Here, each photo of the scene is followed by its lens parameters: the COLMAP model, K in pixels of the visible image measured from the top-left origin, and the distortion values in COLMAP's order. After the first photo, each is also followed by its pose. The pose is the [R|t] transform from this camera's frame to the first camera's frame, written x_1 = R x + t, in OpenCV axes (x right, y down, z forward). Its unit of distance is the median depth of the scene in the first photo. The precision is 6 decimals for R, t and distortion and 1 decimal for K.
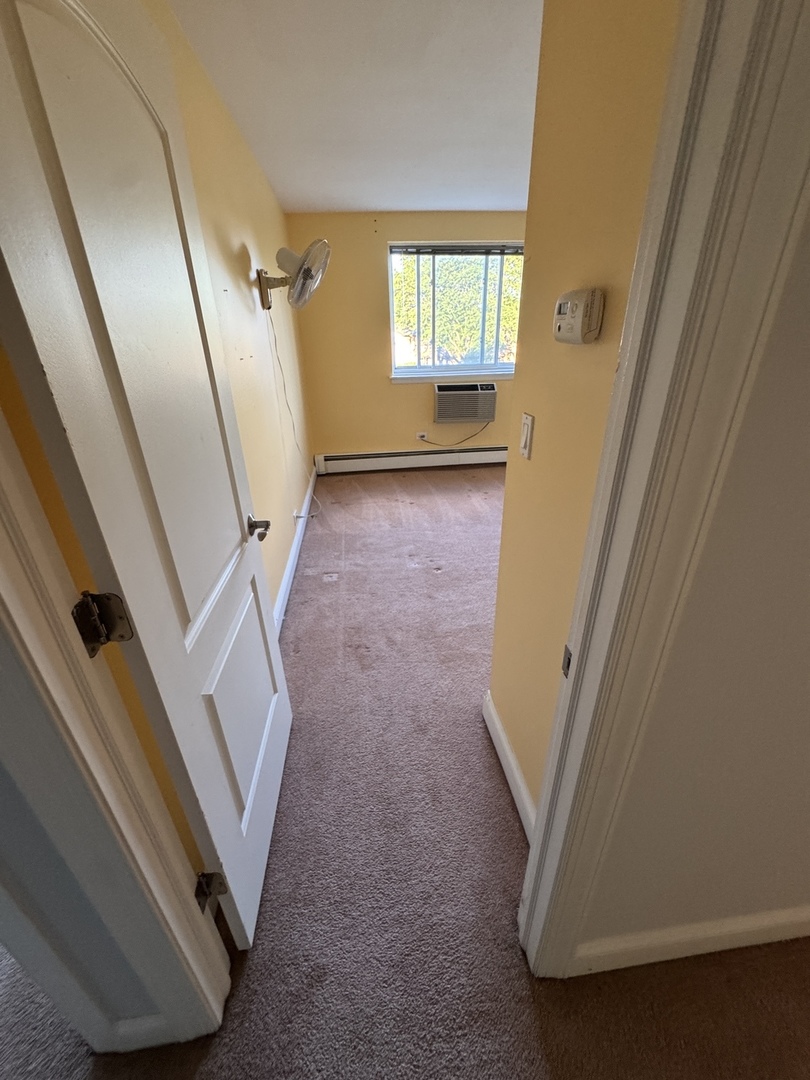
lens RADIAL K [[435.9, 0, 401.9], [0, 435.9, 541.5], [0, 0, 1]] dist [-0.004480, 0.001778]
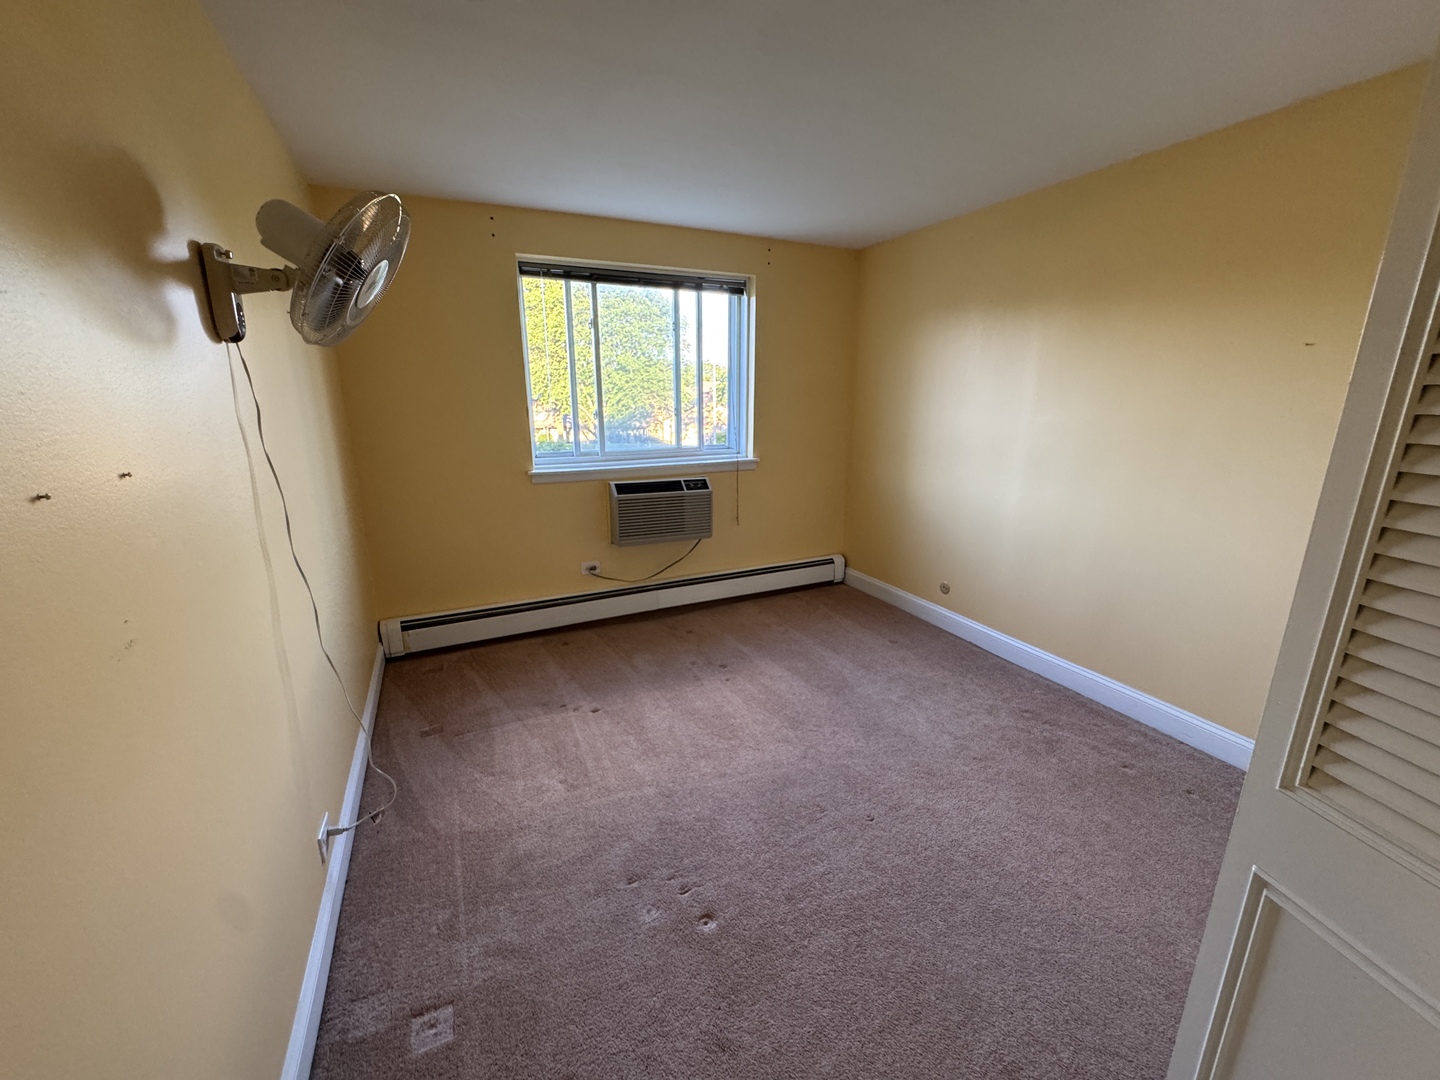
lens RADIAL K [[581.2, 0, 717.3], [0, 581.2, 538.9], [0, 0, 1]] dist [-0.004480, 0.001778]
pose [[0.944367, -0.057721, 0.323789, -0.049730], [0.123401, 0.974742, -0.186148, -0.135593], [-0.304866, 0.215748, 0.927637, 0.272185]]
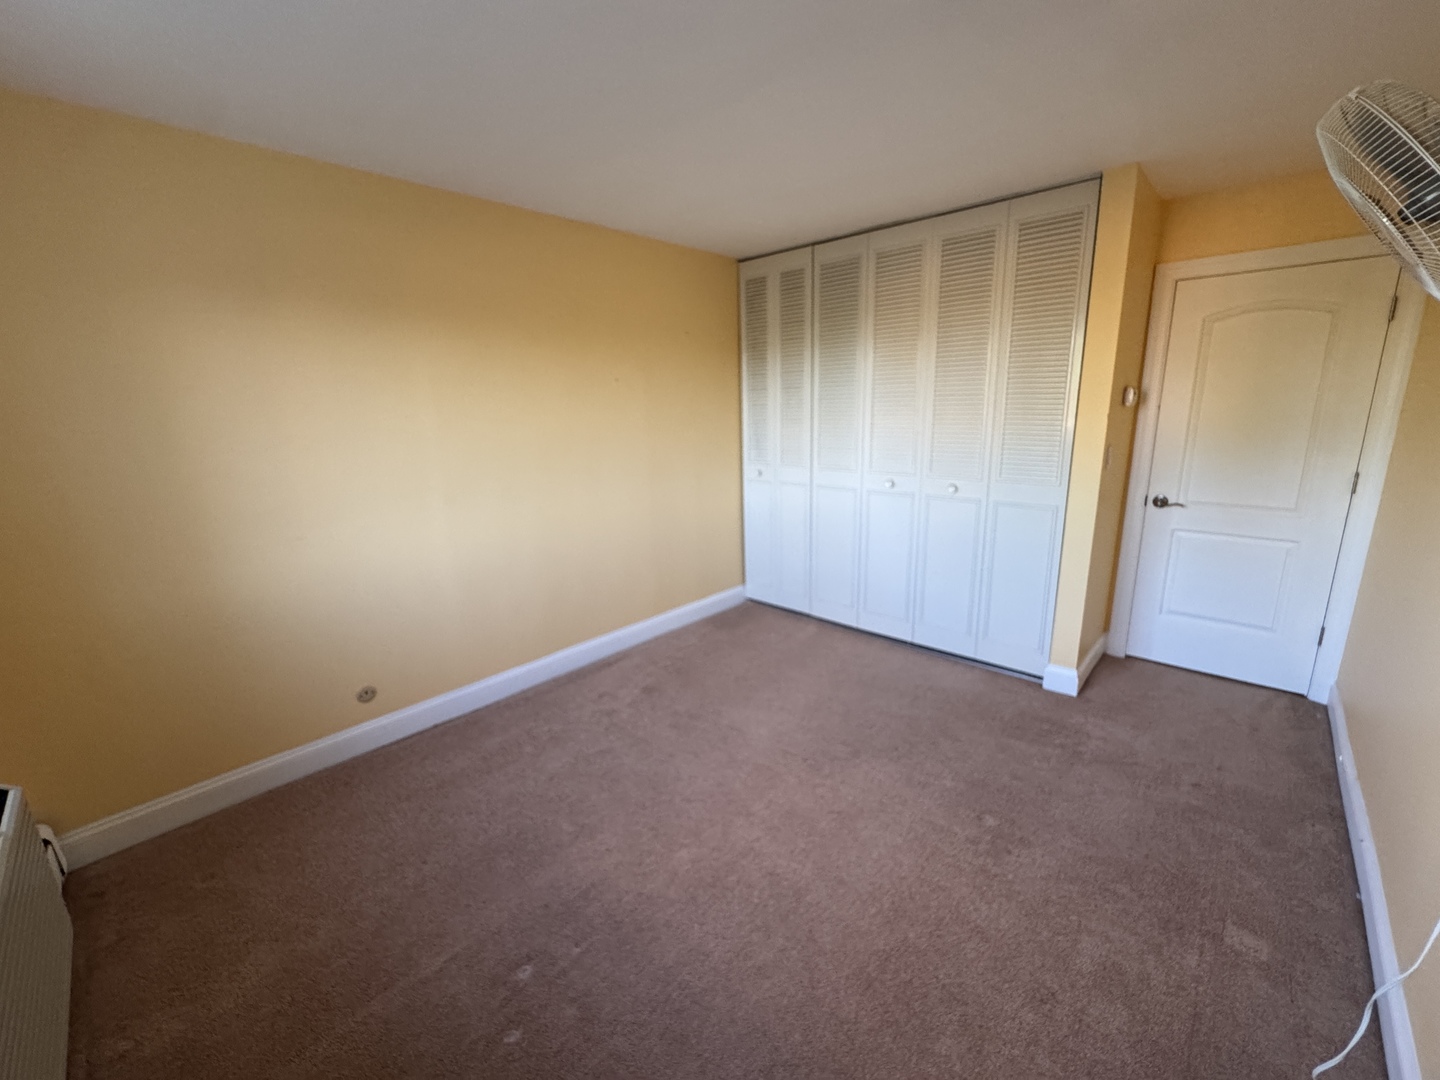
lens RADIAL K [[581.2, 0, 735.5], [0, 581.2, 548.2], [0, 0, 1]] dist [-0.004480, 0.001778]
pose [[-0.679385, -0.143995, 0.719515, -0.135311], [0.351270, 0.797079, 0.491196, -0.473082], [-0.644240, 0.586455, -0.490943, 0.953831]]
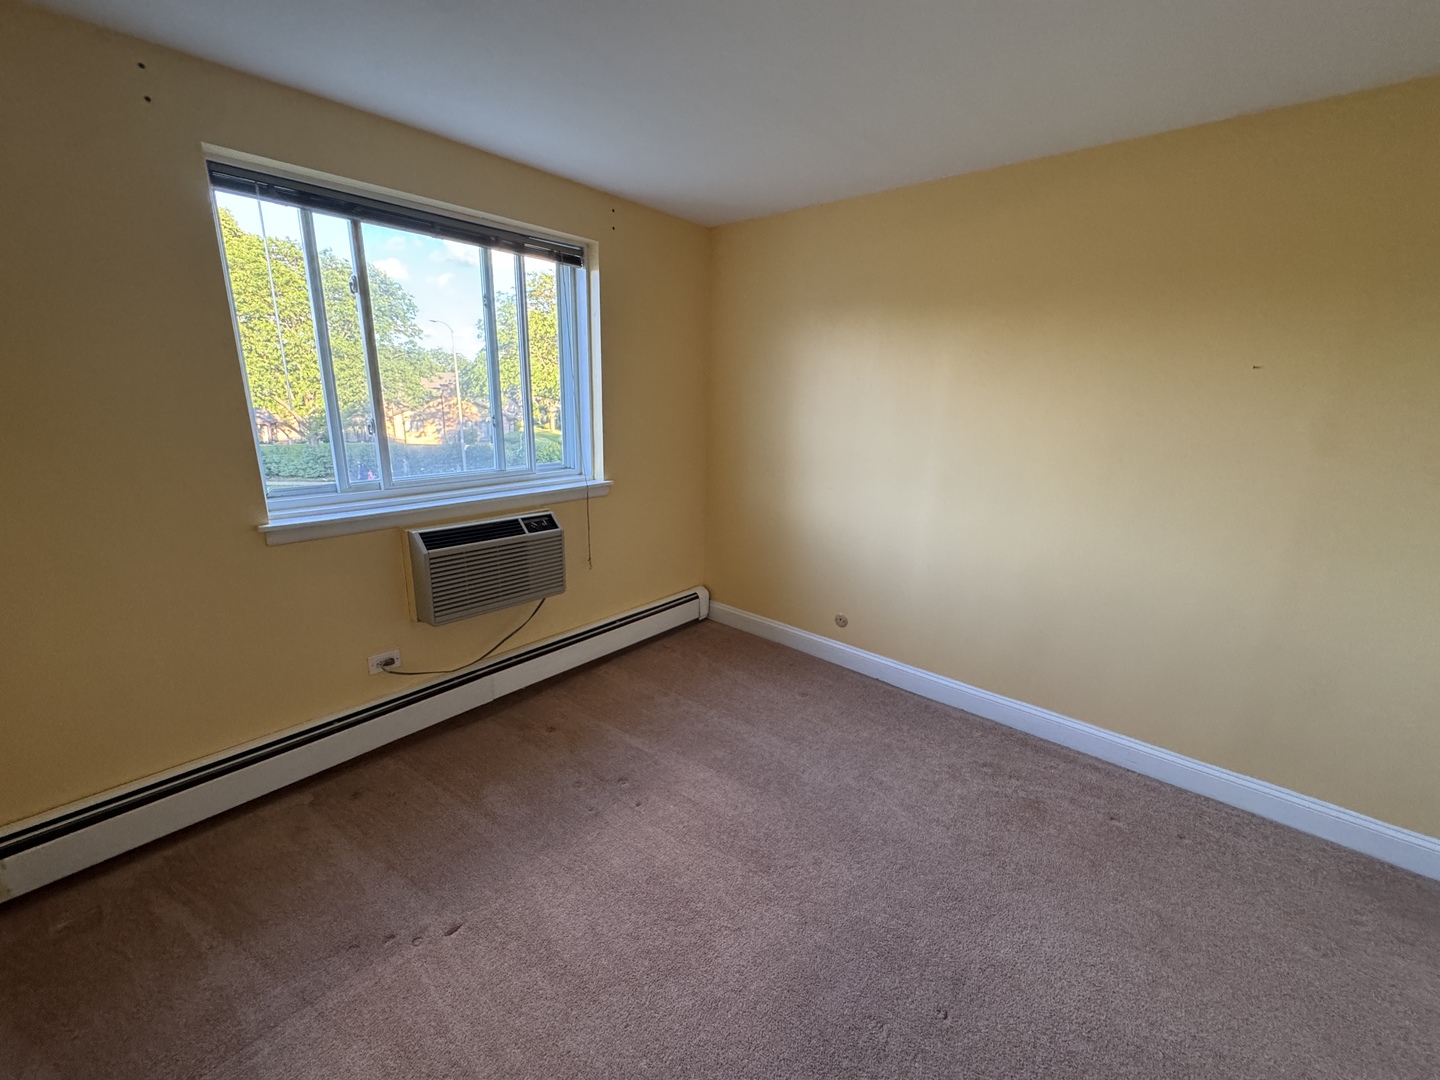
lens RADIAL K [[581.2, 0, 718.7], [0, 581.2, 538.4], [0, 0, 1]] dist [-0.004480, 0.001778]
pose [[0.729750, -0.129461, 0.671346, -0.077117], [0.261549, 0.960083, -0.099163, -0.255681], [-0.631710, 0.247954, 0.734480, 0.498324]]
